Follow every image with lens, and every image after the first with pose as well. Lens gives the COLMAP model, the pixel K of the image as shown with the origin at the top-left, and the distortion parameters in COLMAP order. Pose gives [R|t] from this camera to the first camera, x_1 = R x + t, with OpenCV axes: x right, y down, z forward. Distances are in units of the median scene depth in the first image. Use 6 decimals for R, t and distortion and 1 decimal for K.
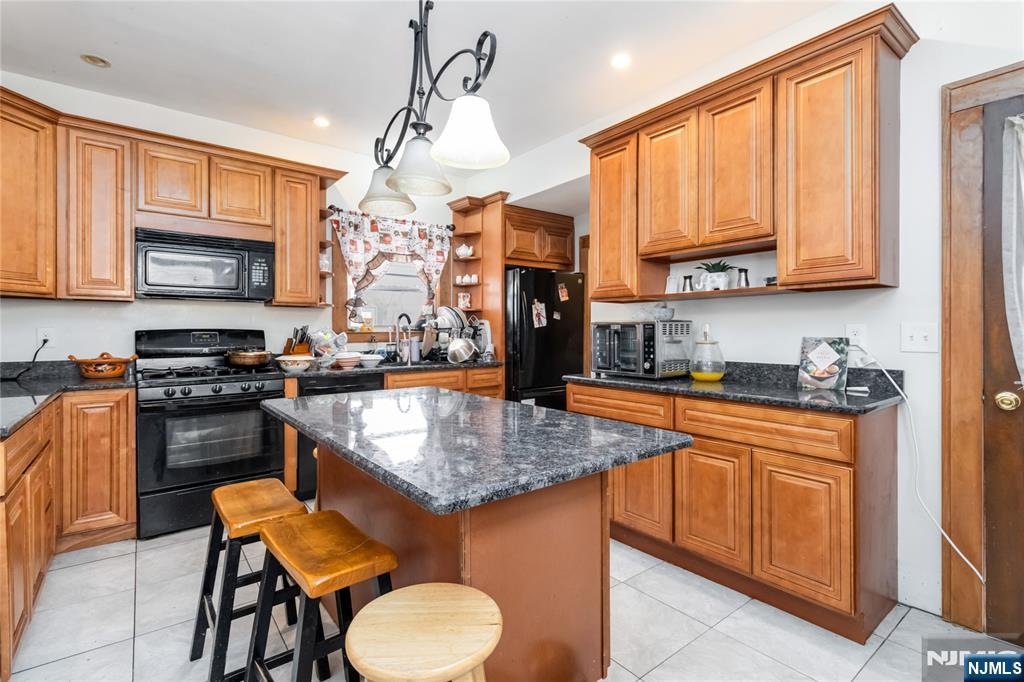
lens RADIAL K [[487.6, 0, 516.9], [0, 487.6, 334.9], [0, 0, 1]] dist [0.000480, -0.000240]
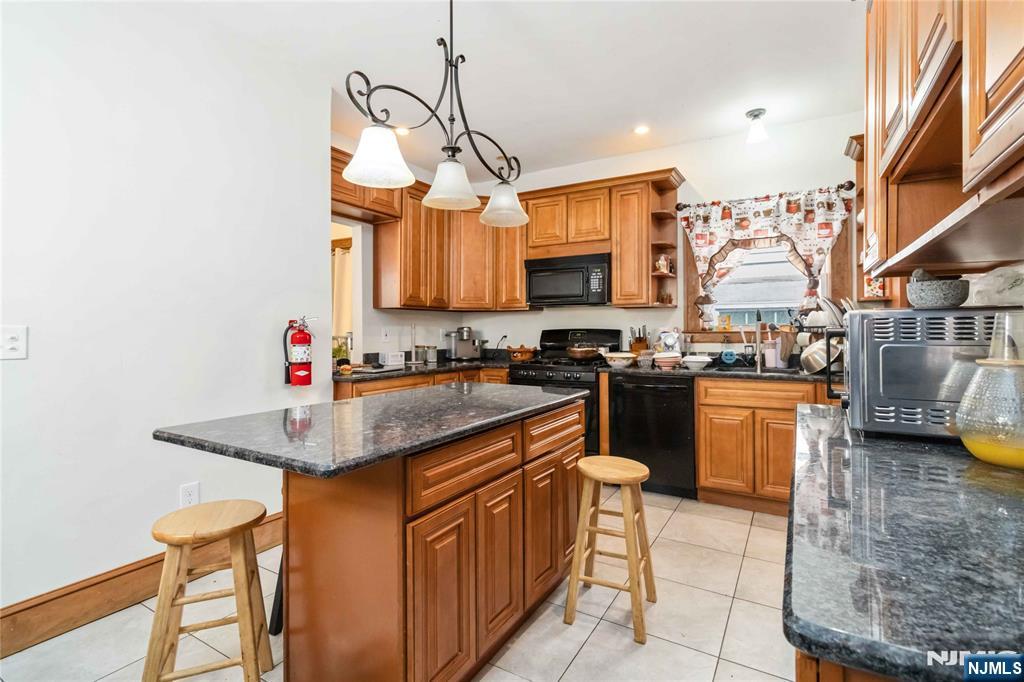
lens RADIAL K [[487.6, 0, 512.3], [0, 487.6, 334.3], [0, 0, 1]] dist [0.000480, -0.000240]
pose [[0.347537, 0.004617, -0.937655, 0.409389], [-0.007371, 0.999970, 0.002192, 0.000143], [0.937637, 0.006149, 0.347561, 0.322785]]
